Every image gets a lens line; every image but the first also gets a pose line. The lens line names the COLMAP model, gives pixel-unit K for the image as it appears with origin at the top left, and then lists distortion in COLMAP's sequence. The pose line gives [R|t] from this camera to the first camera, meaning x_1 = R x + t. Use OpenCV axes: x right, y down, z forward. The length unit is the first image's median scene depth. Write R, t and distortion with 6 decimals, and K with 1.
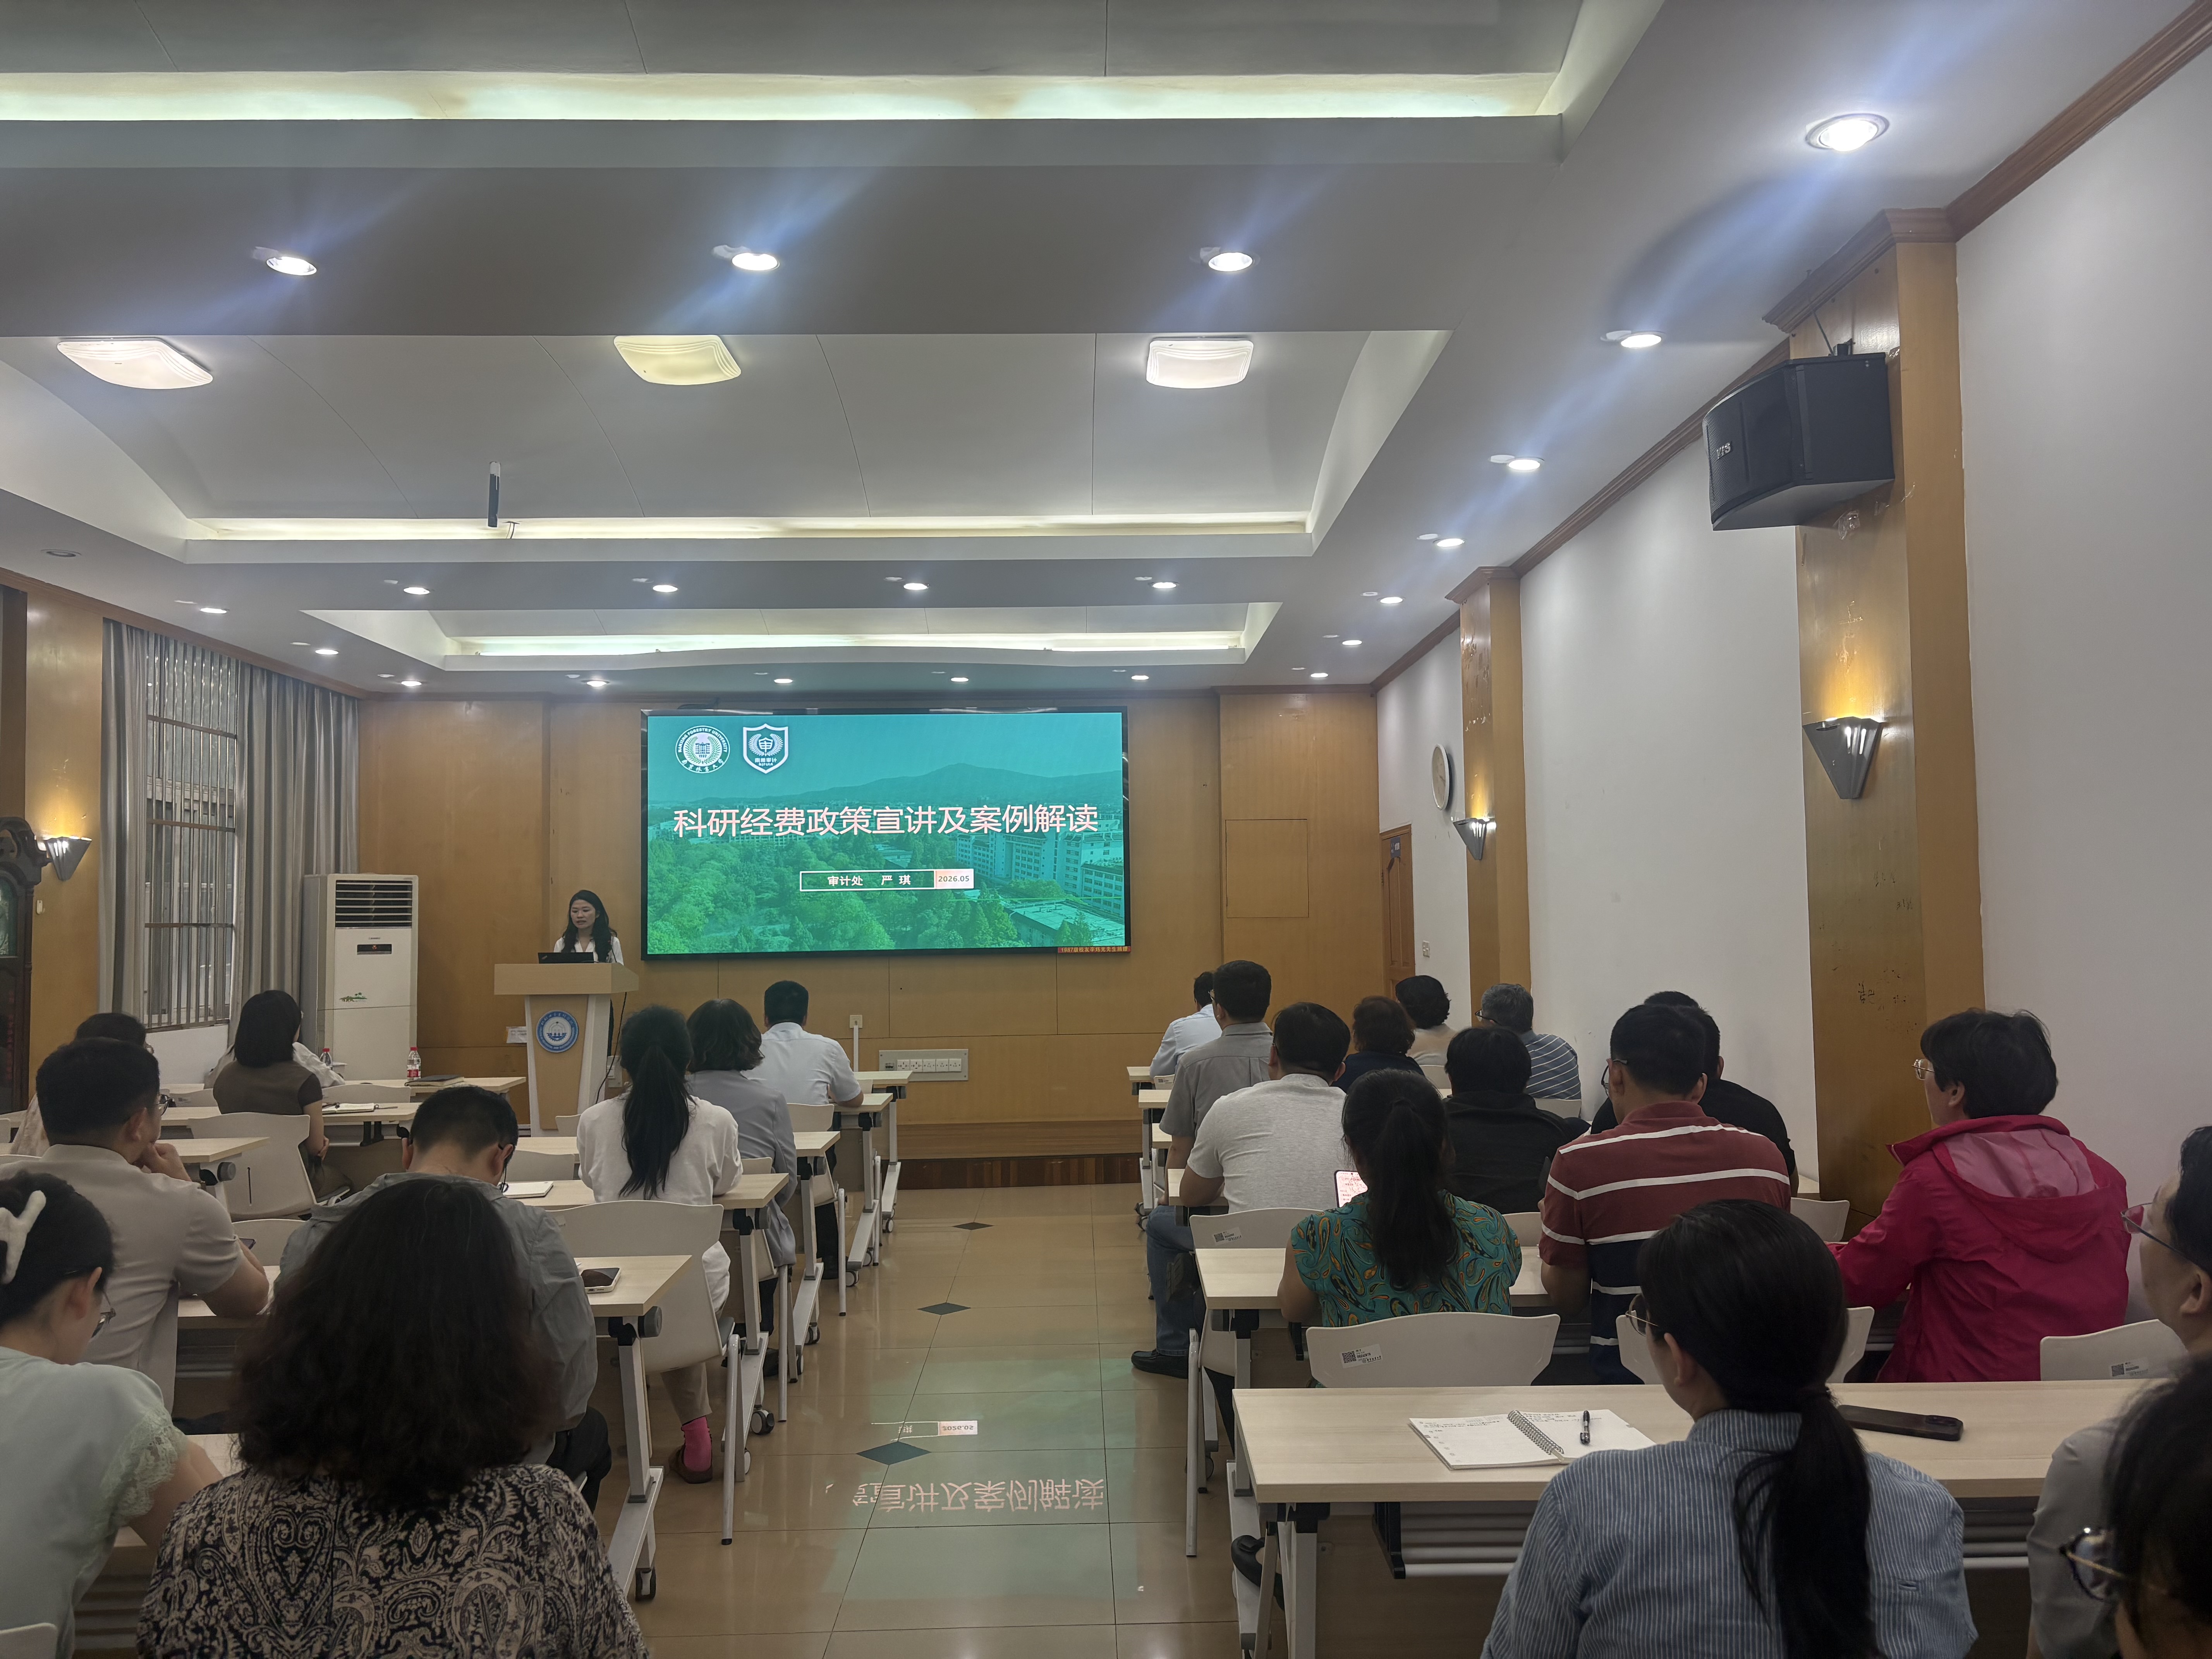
lens RADIAL K [[1644.8, 0, 1149.0], [0, 1644.8, 822.1], [0, 0, 1]] dist [0.048962, -0.071709]
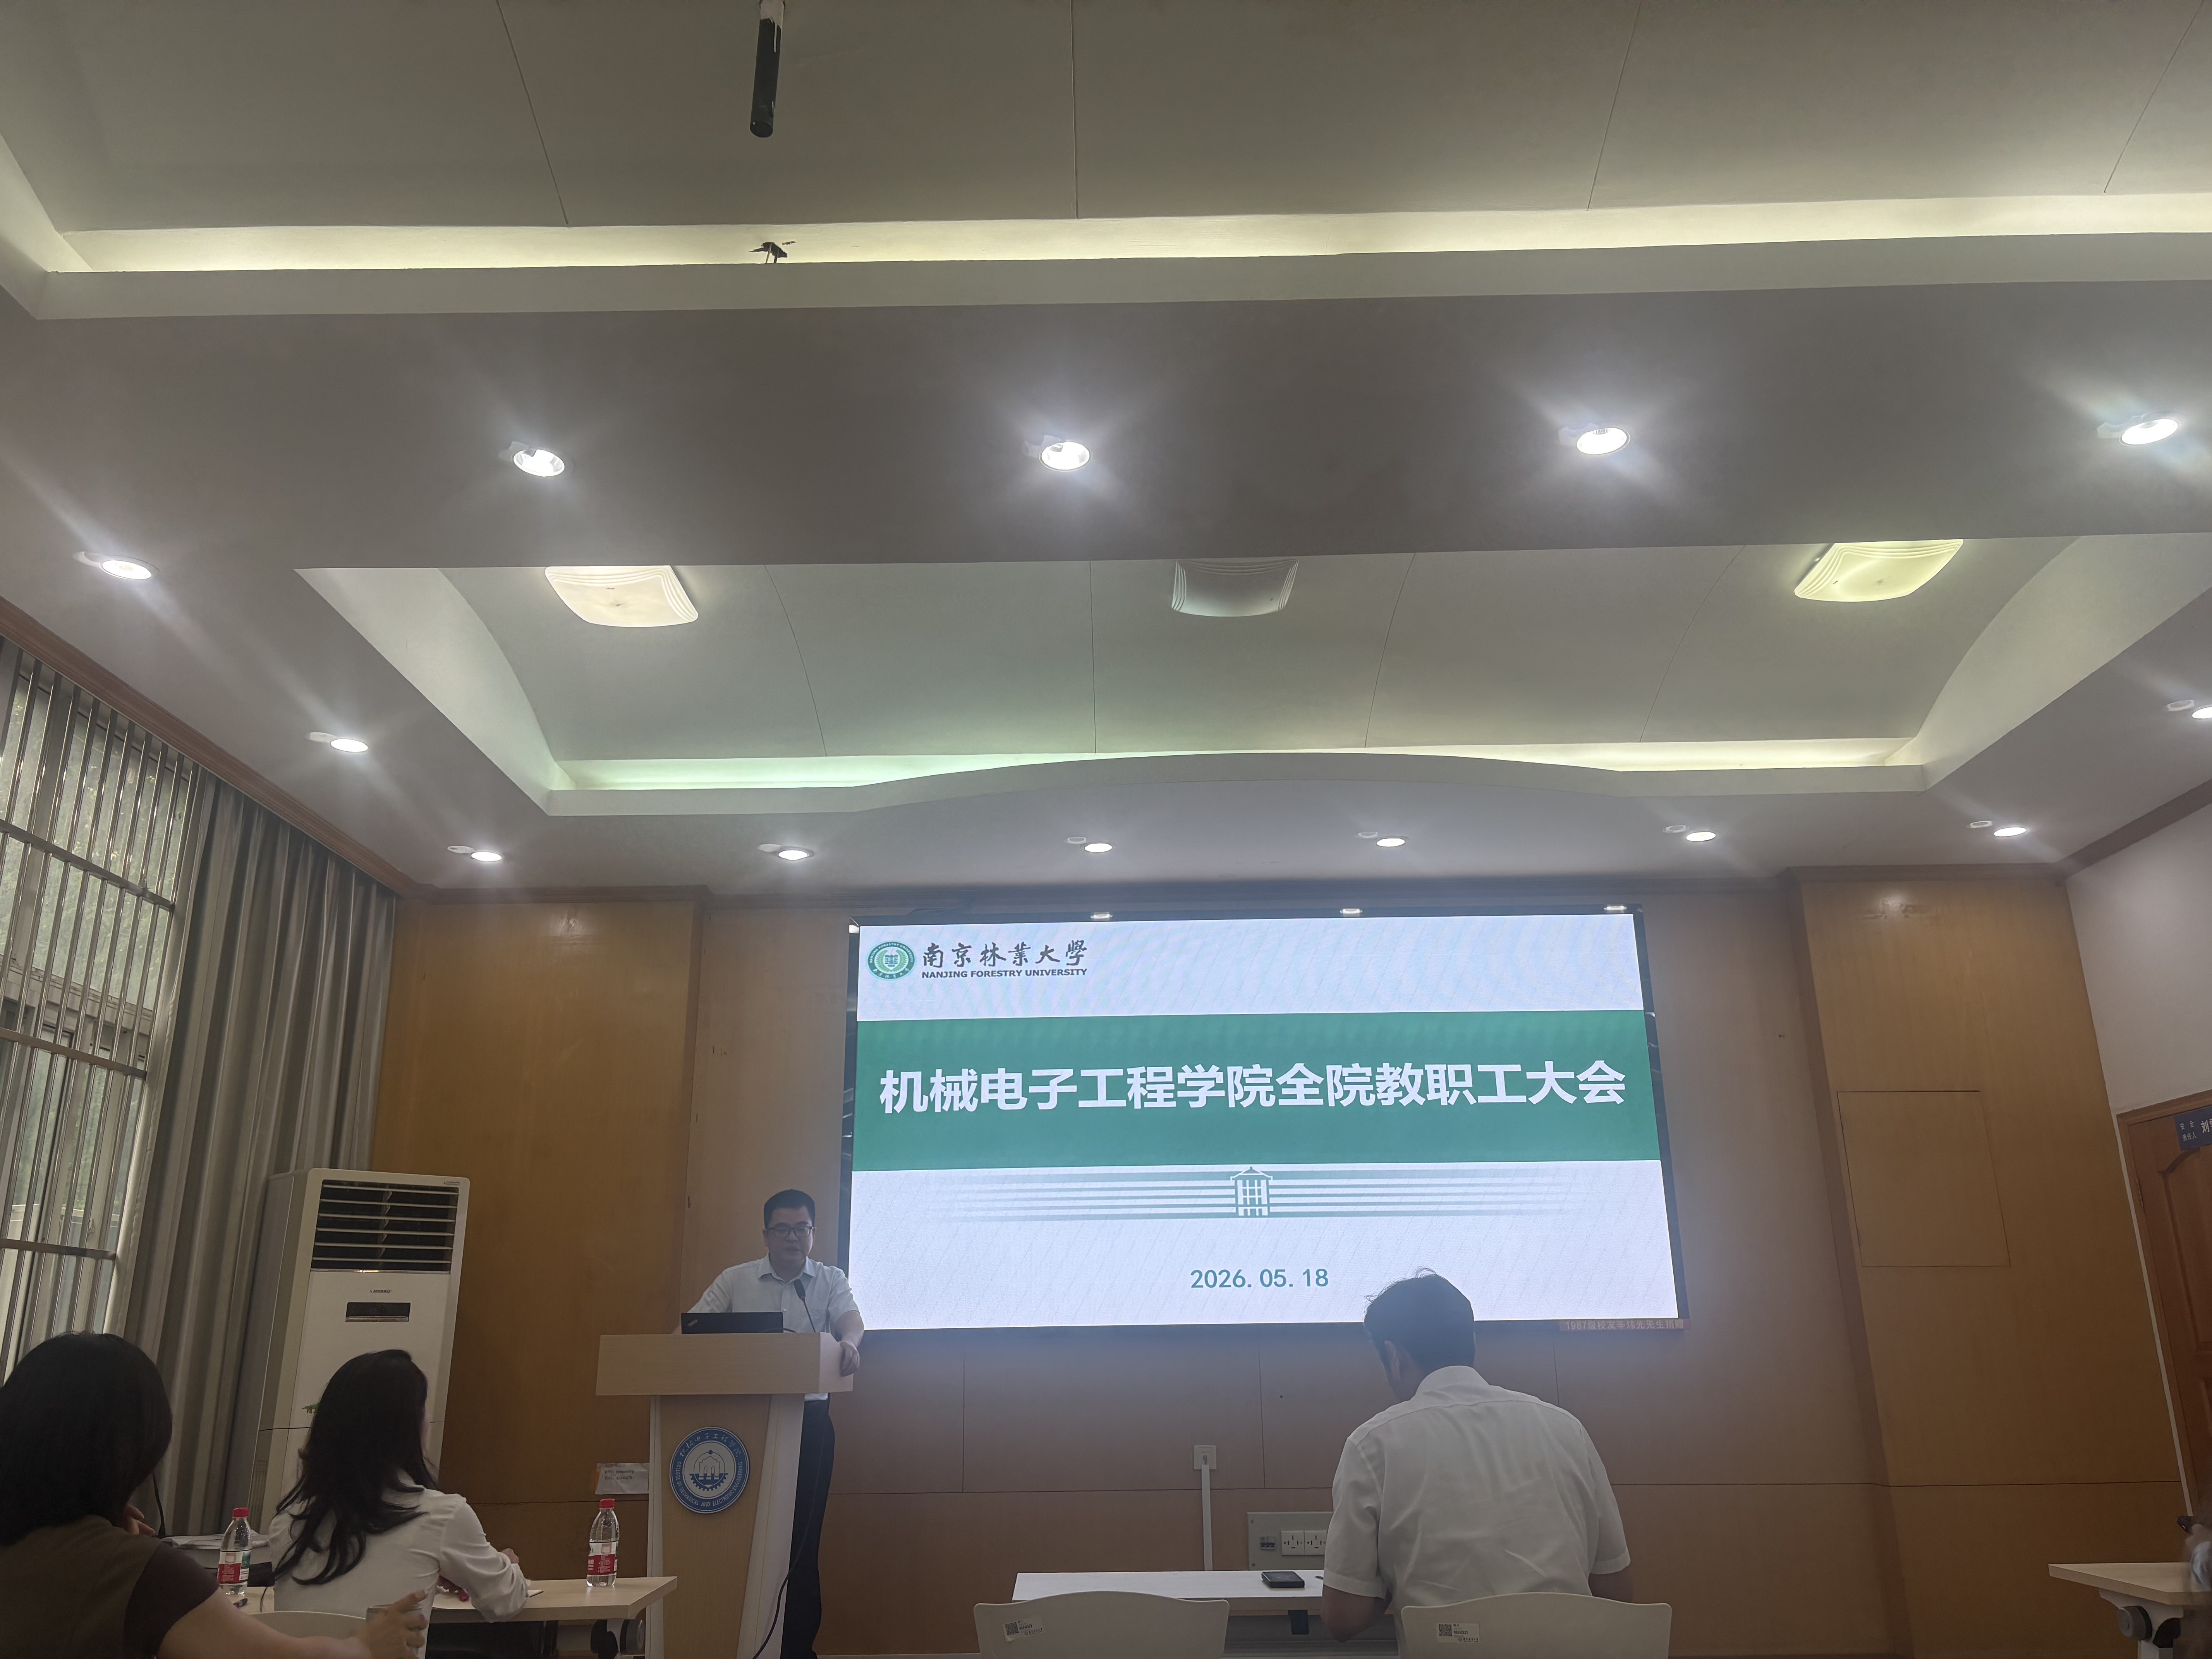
lens RADIAL K [[1690.7, 0, 1119.8], [0, 1690.7, 826.3], [0, 0, 1]] dist [0.098809, -0.082575]
pose [[0.998642, -0.014524, -0.050041, -0.222925], [0.001977, 0.970233, -0.242166, 0.068773], [0.052068, 0.241739, 0.968943, 0.489757]]
